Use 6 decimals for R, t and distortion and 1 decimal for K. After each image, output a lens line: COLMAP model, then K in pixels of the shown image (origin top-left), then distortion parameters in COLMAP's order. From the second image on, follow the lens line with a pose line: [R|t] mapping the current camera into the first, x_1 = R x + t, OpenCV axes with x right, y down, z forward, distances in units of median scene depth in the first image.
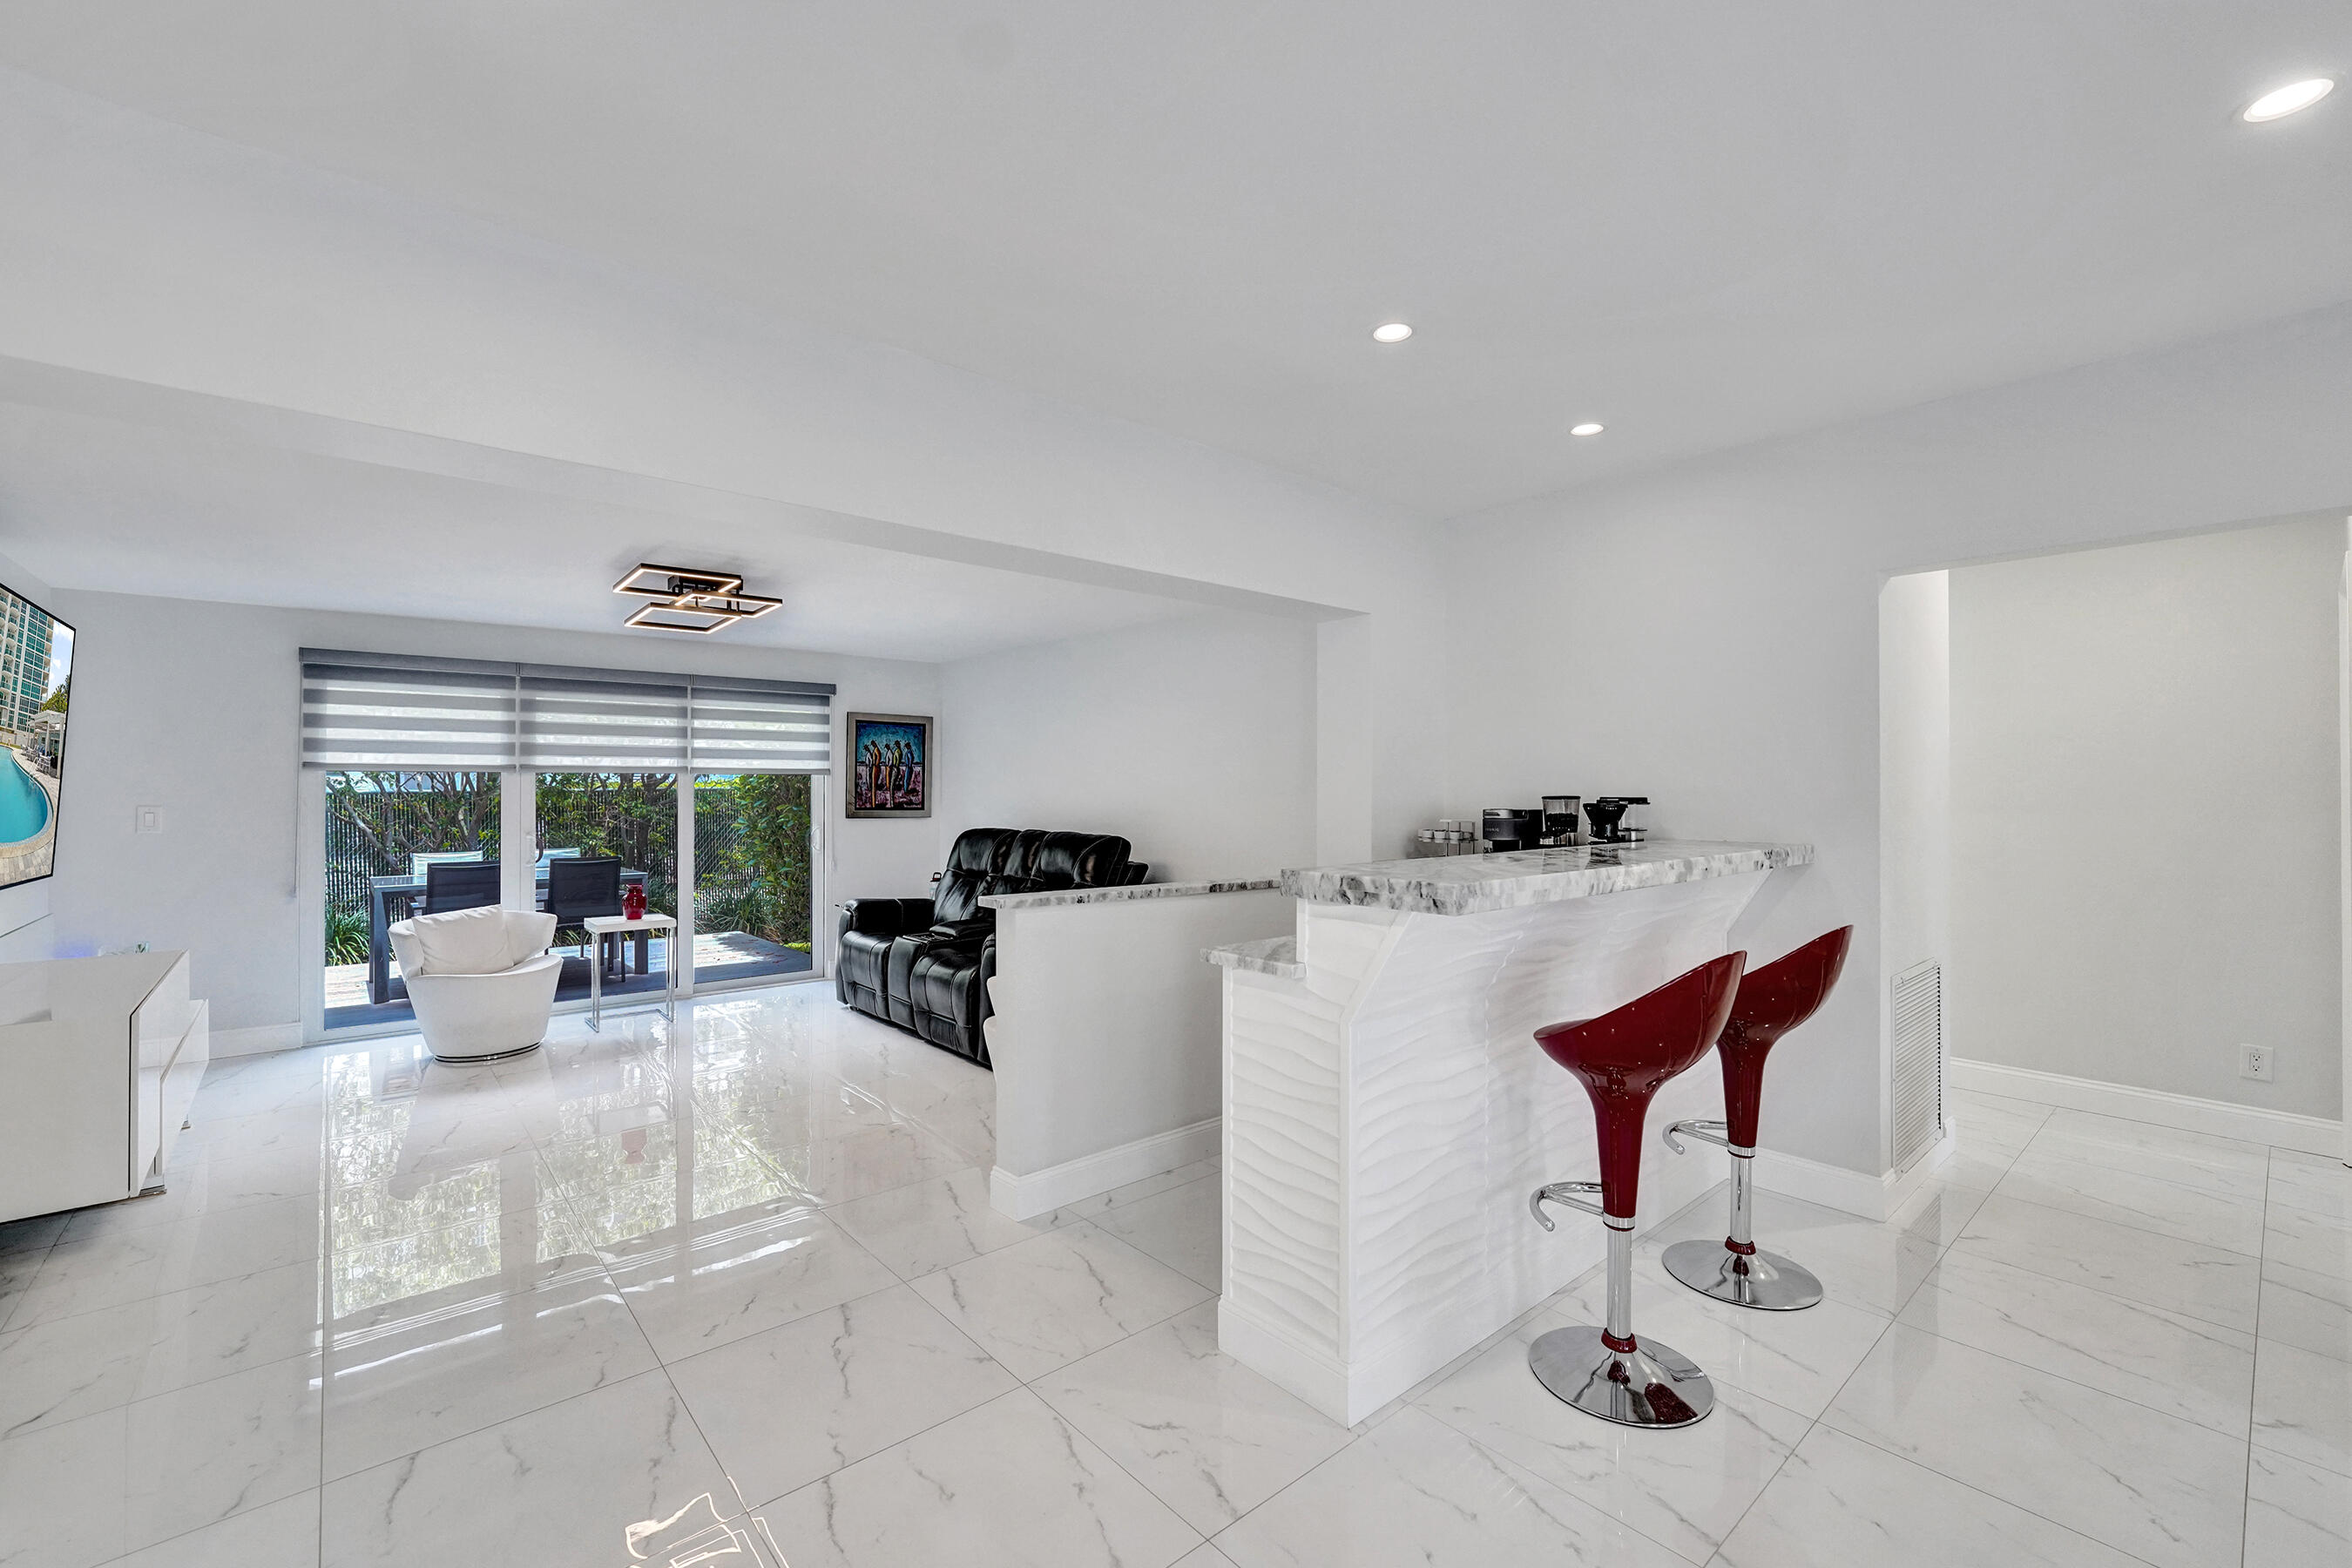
lens RADIAL K [[987.8, 0, 1183.3], [0, 987.8, 782.7], [0, 0, 1]] dist [-0.005852, 0.000172]
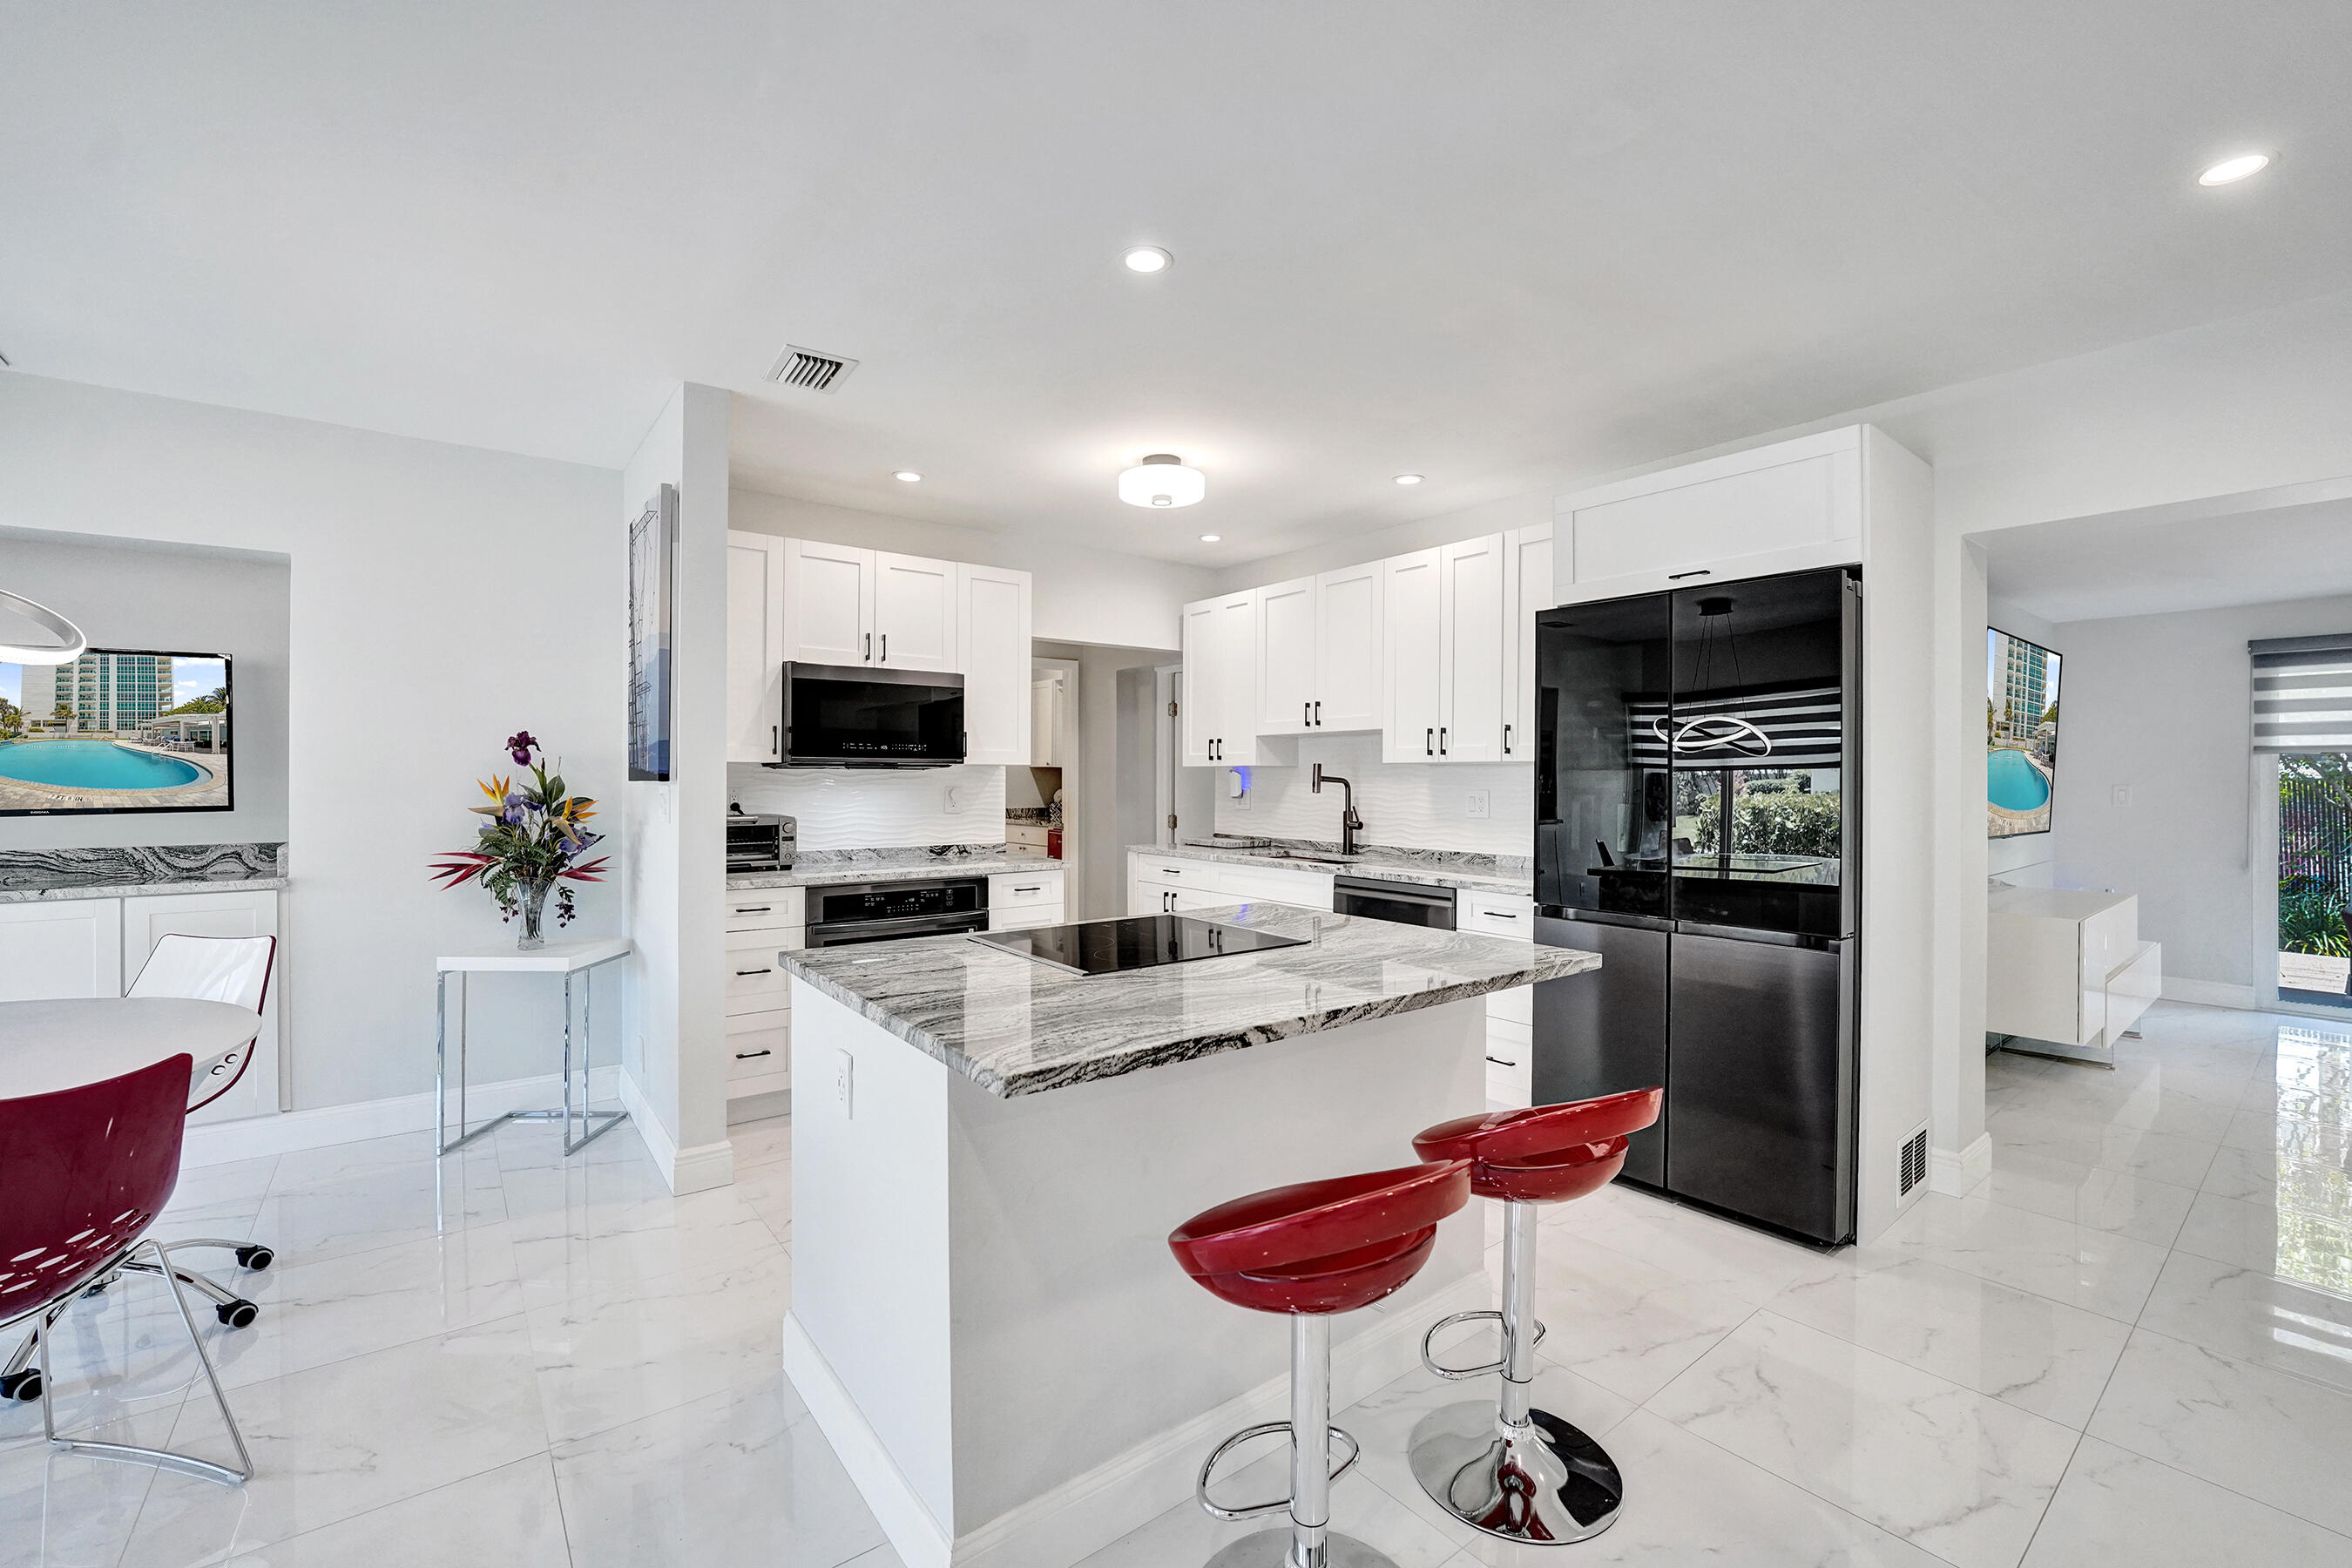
lens RADIAL K [[967.7, 0, 1174.6], [0, 967.7, 772.8], [0, 0, 1]] dist [-0.023863, 0.000047]
pose [[-0.058581, -0.003096, -0.998278, 0.164672], [0.005015, 0.999982, -0.003396, 0.004582], [0.998270, -0.005206, -0.058564, -0.100600]]
